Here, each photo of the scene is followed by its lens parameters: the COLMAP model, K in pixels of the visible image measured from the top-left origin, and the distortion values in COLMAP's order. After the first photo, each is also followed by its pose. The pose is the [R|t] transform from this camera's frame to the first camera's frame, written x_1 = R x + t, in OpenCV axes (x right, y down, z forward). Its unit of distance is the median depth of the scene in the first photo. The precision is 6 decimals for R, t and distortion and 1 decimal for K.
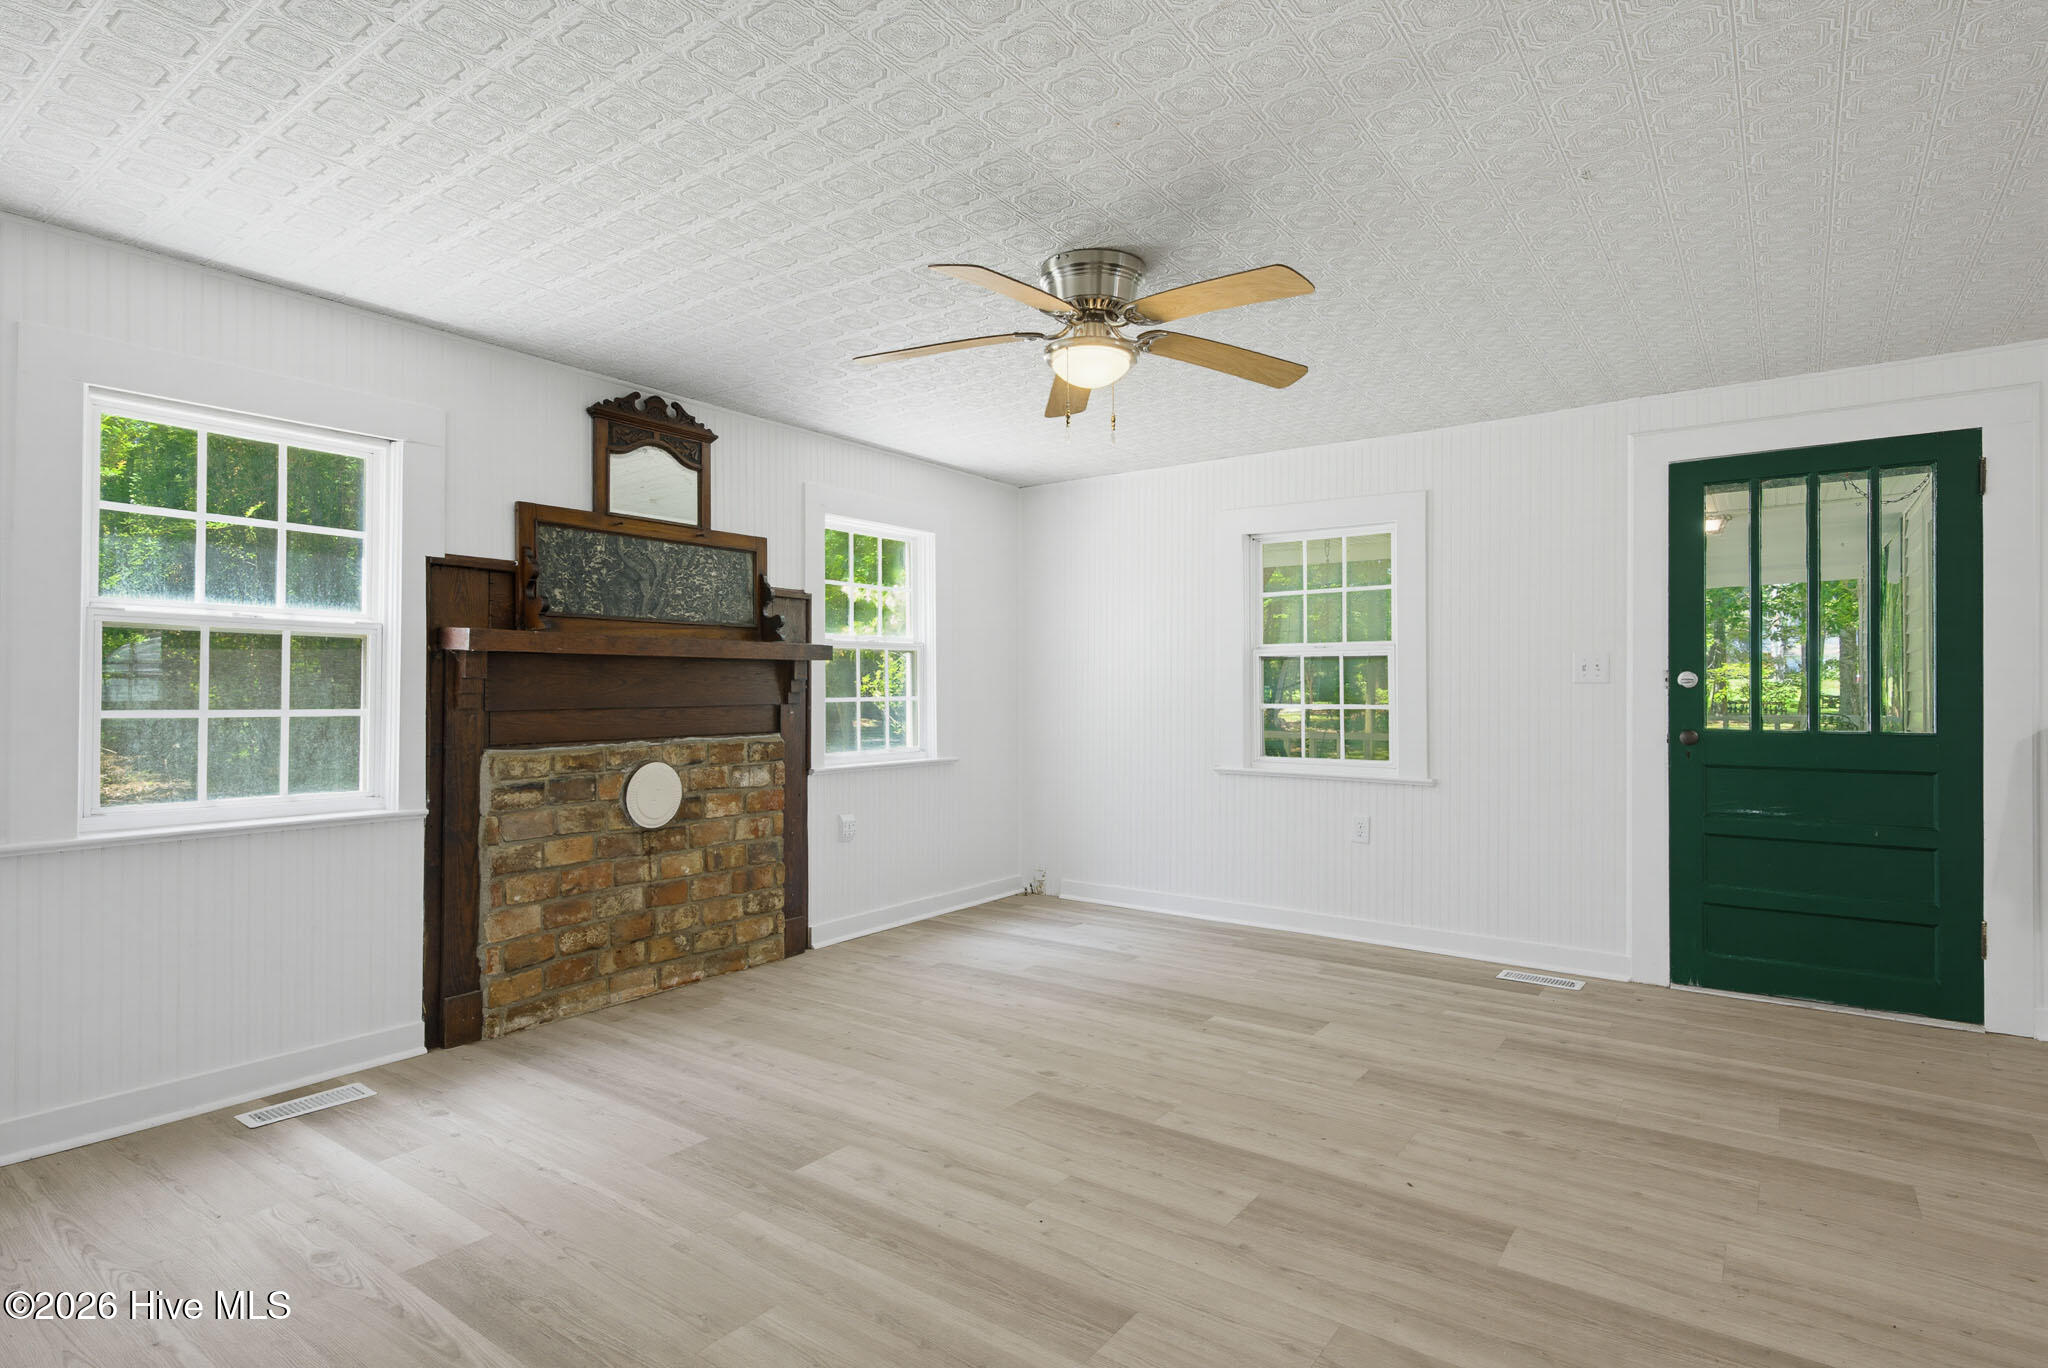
lens RADIAL K [[1046.3, 0, 1028.1], [0, 1046.3, 685.5], [0, 0, 1]] dist [0.004410, 0.001611]
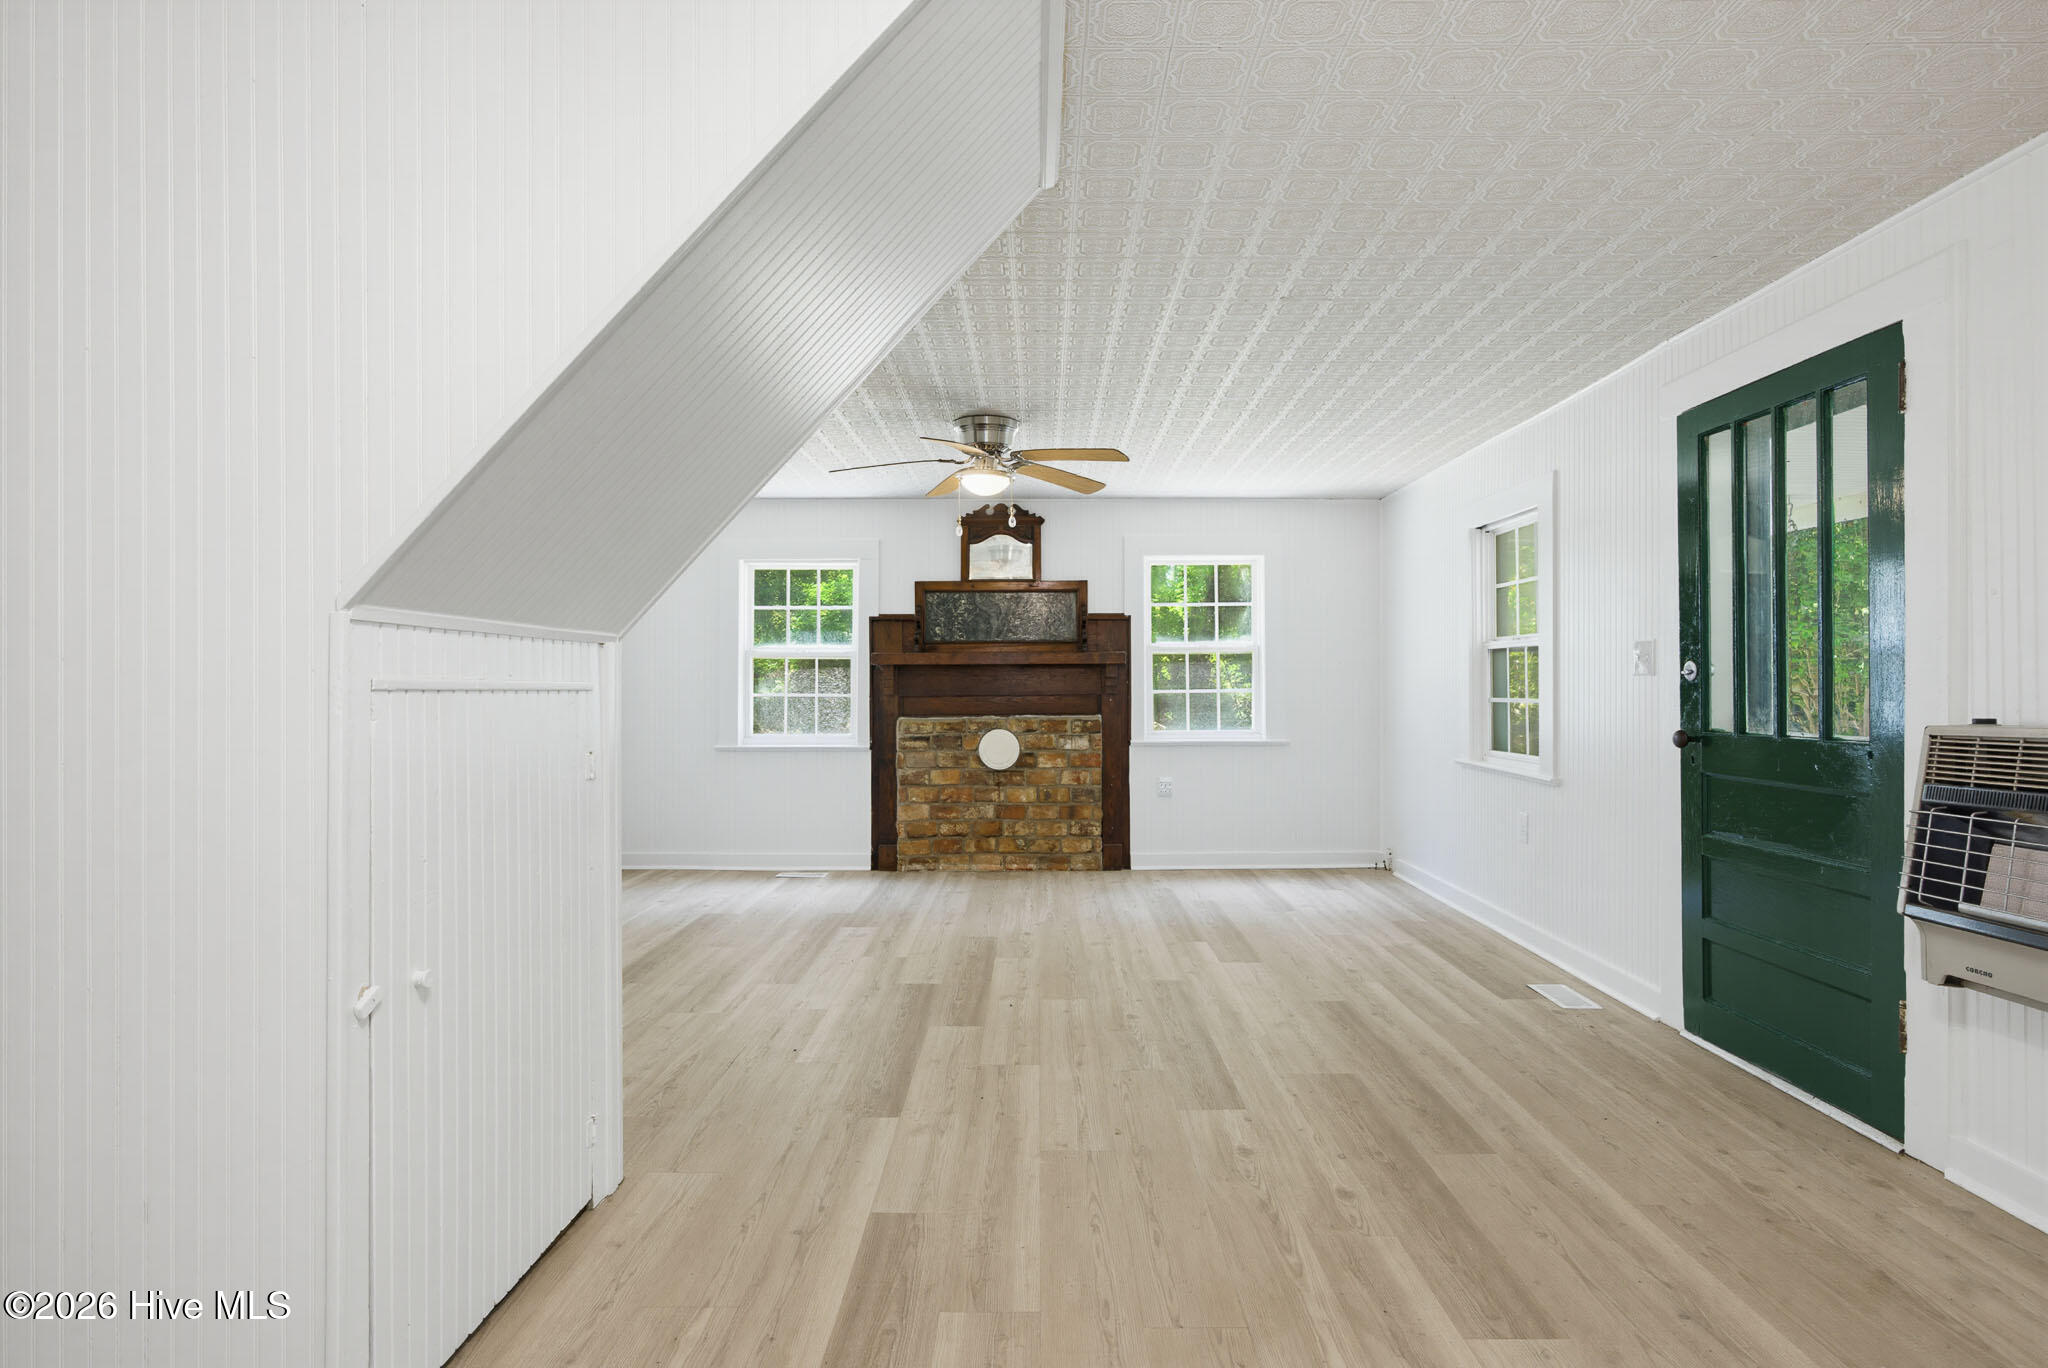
lens RADIAL K [[1066.4, 0, 1024.0], [0, 1066.4, 684.0], [0, 0, 1]] dist [-0.001117, 0.001586]
pose [[0.579013, -0.001992, -0.815316, 1.069458], [0.006450, 0.999977, 0.002138, -0.000081], [0.815293, -0.006497, 0.579012, 0.075265]]
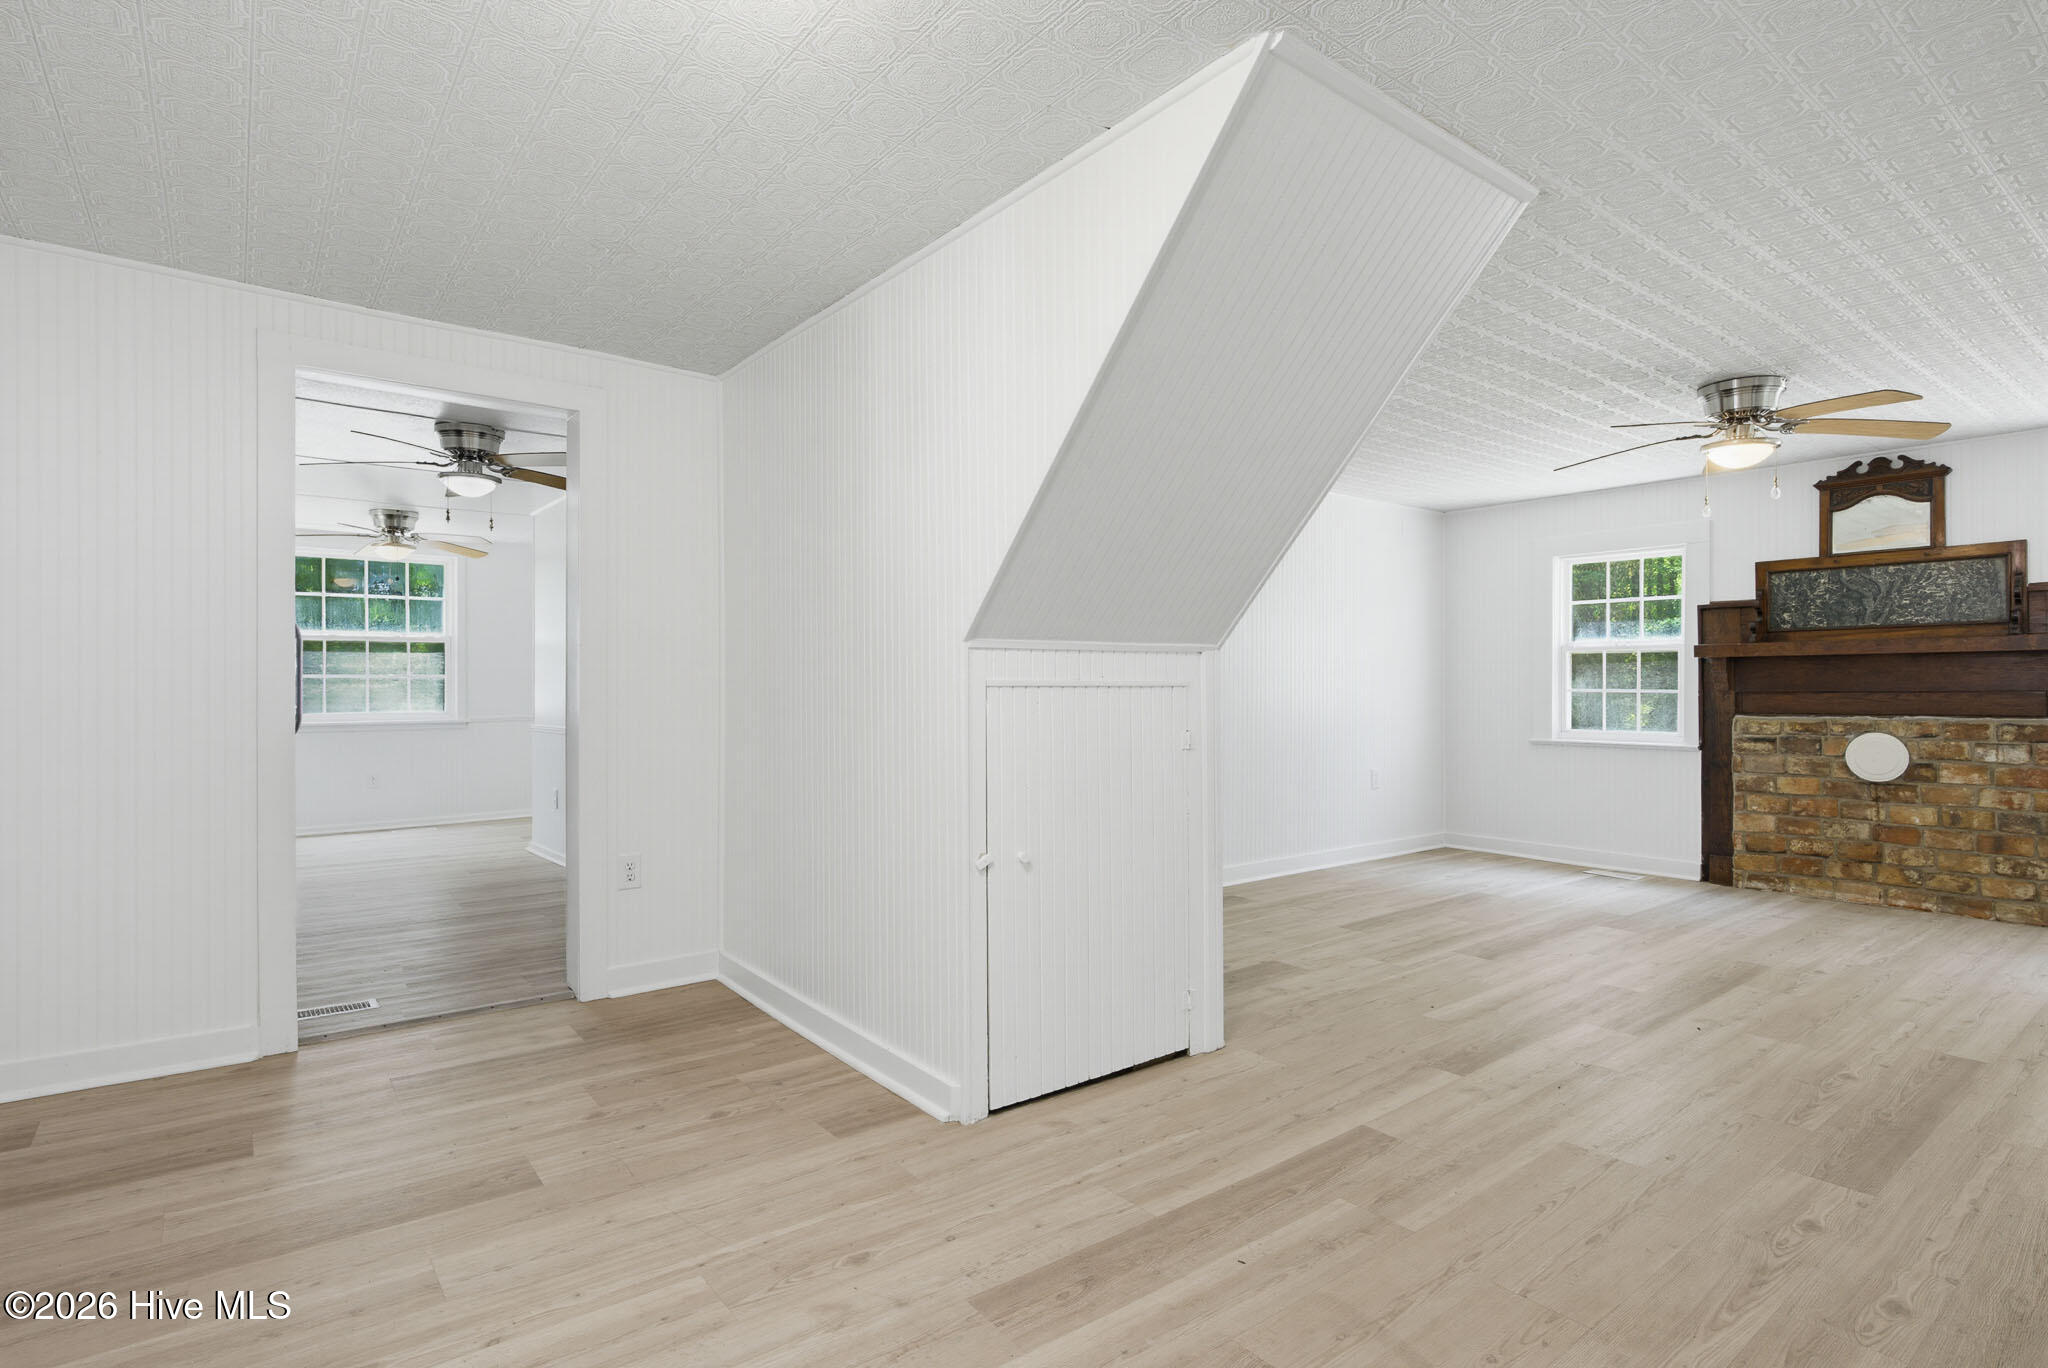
lens RADIAL K [[1018.3, 0, 1032.6], [0, 1018.3, 684.7], [0, 0, 1]] dist [0.001590, 0.001778]
pose [[-0.271544, 0.003016, -0.962421, 1.250709], [0.010626, 0.999944, 0.000135, 0.000515], [0.962367, -0.010190, -0.271561, 0.332883]]
